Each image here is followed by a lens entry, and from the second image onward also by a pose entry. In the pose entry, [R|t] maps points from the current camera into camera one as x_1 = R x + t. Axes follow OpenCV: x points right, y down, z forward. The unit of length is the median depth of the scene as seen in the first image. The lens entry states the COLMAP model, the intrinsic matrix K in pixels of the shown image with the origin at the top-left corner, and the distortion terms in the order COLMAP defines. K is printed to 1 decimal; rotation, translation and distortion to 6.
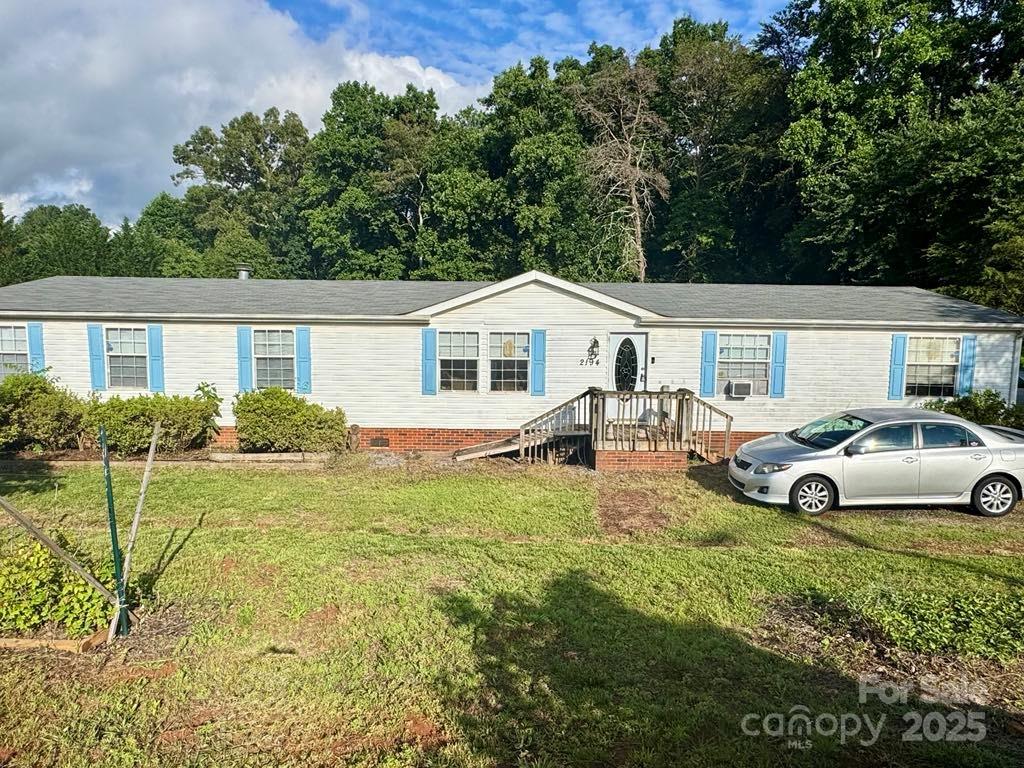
lens RADIAL K [[713.3, 0, 512.0], [0, 713.3, 384.0], [0, 0, 1]] dist [0.114321, -0.190686]
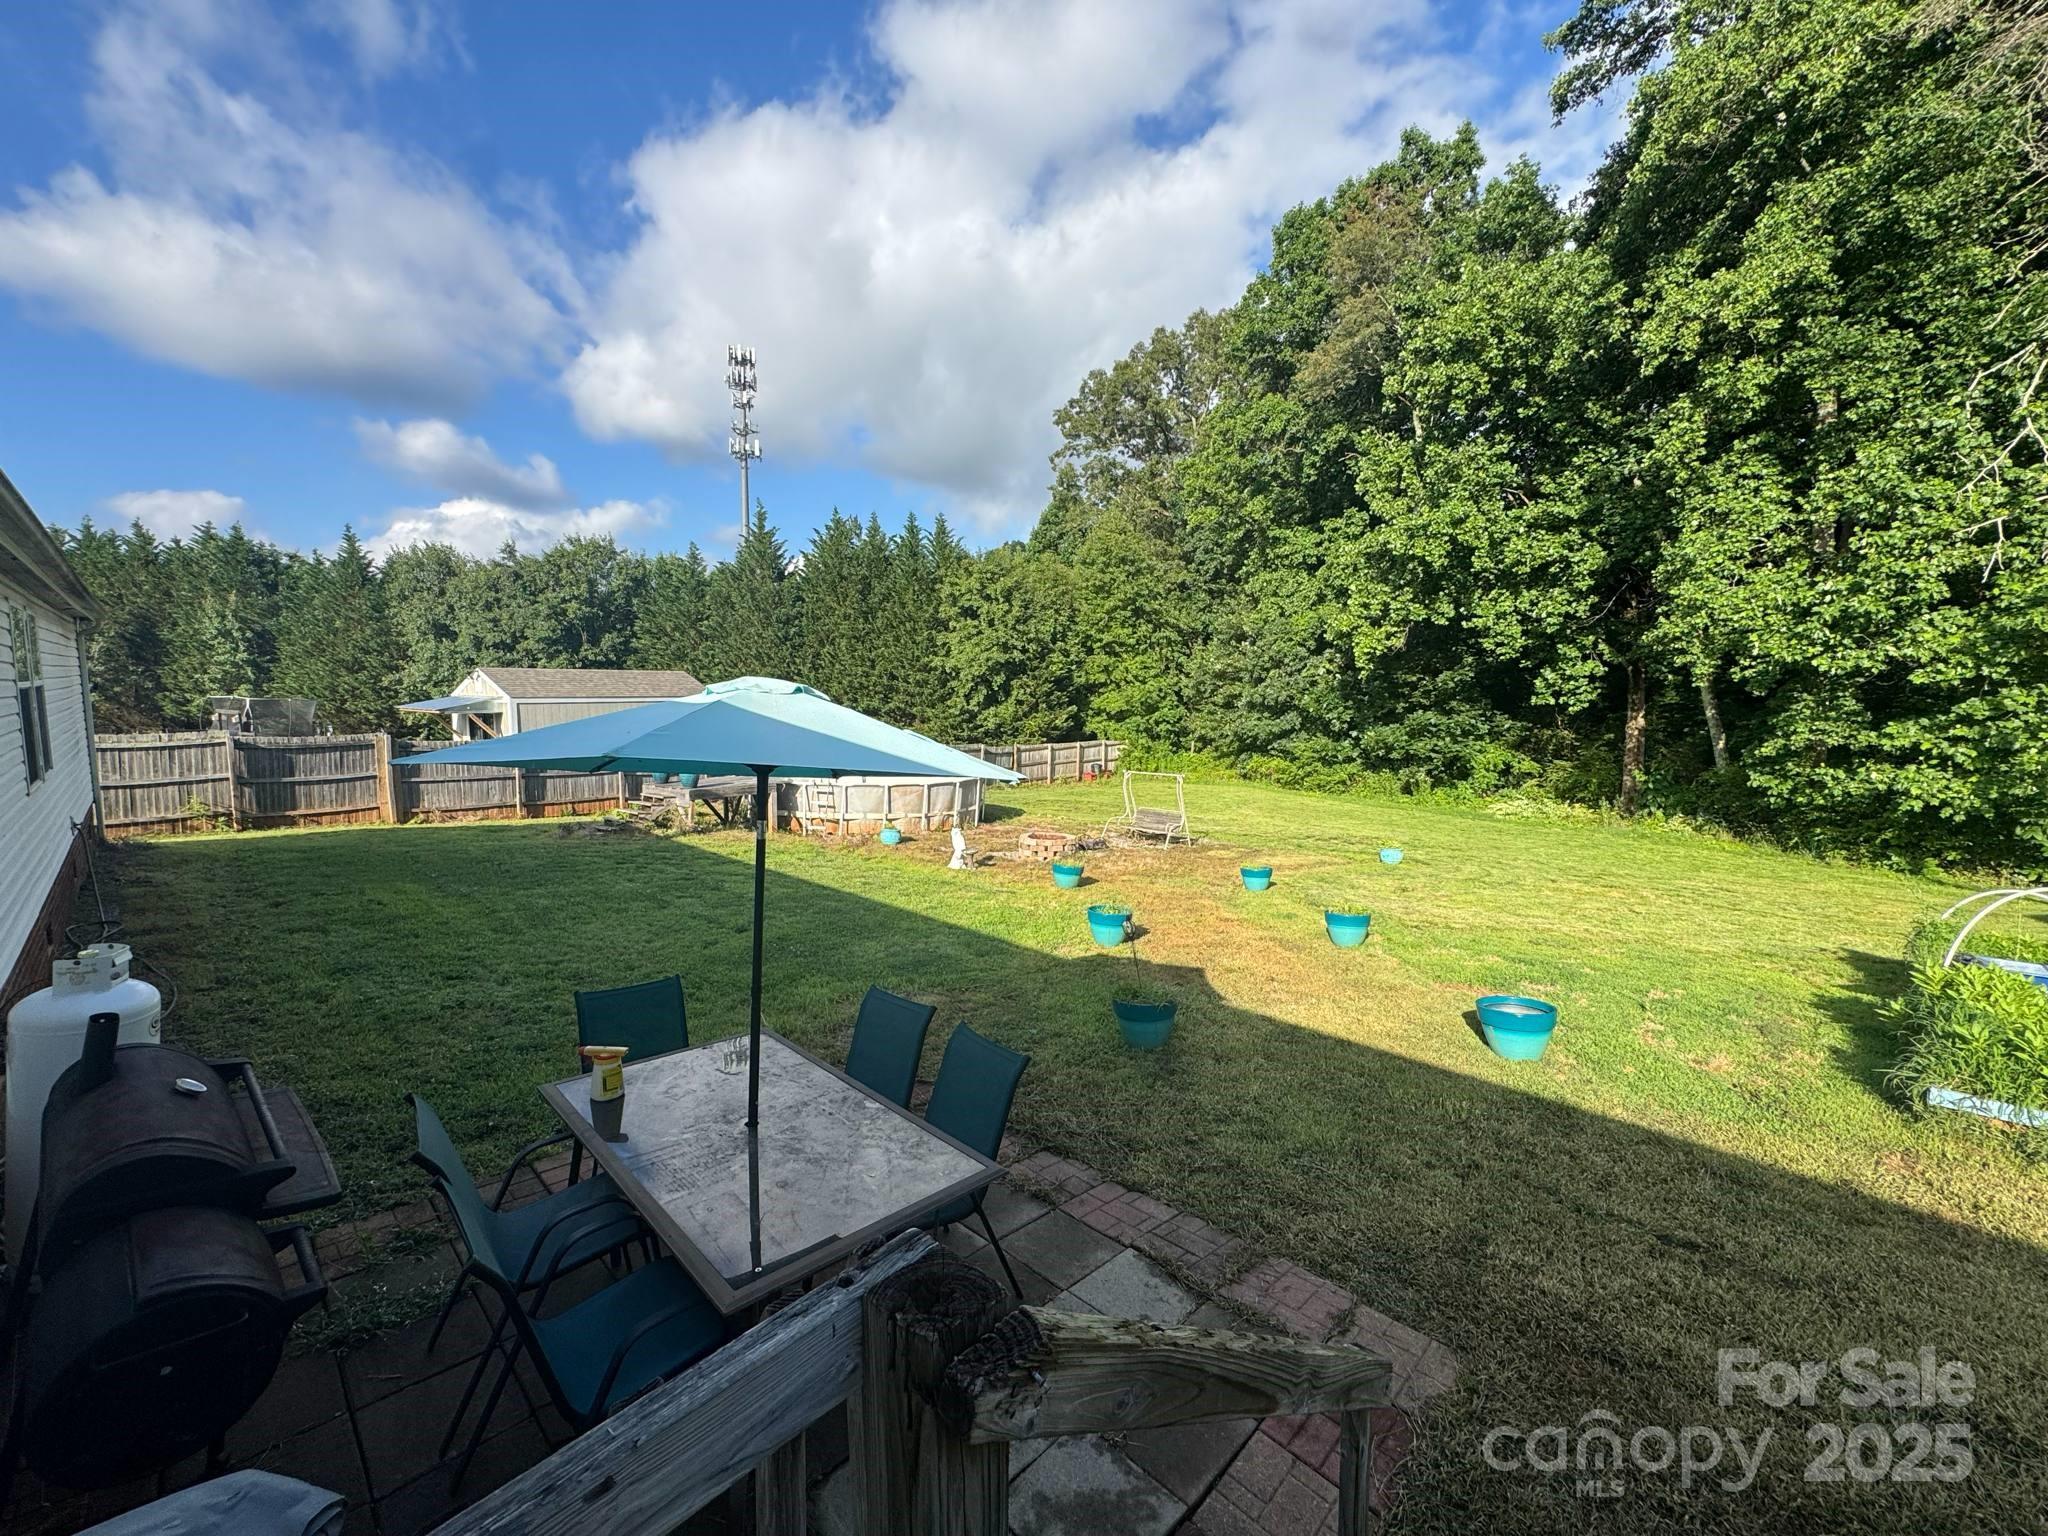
lens RADIAL K [[821.3, 0, 1024.0], [0, 821.3, 768.0], [0, 0, 1]] dist [0.000865, 0.000313]
pose [[0.694377, 0.074447, -0.715750, 0.089702], [-0.077040, 0.996608, 0.028921, -0.023177], [0.715476, 0.035059, 0.697757, 0.525432]]
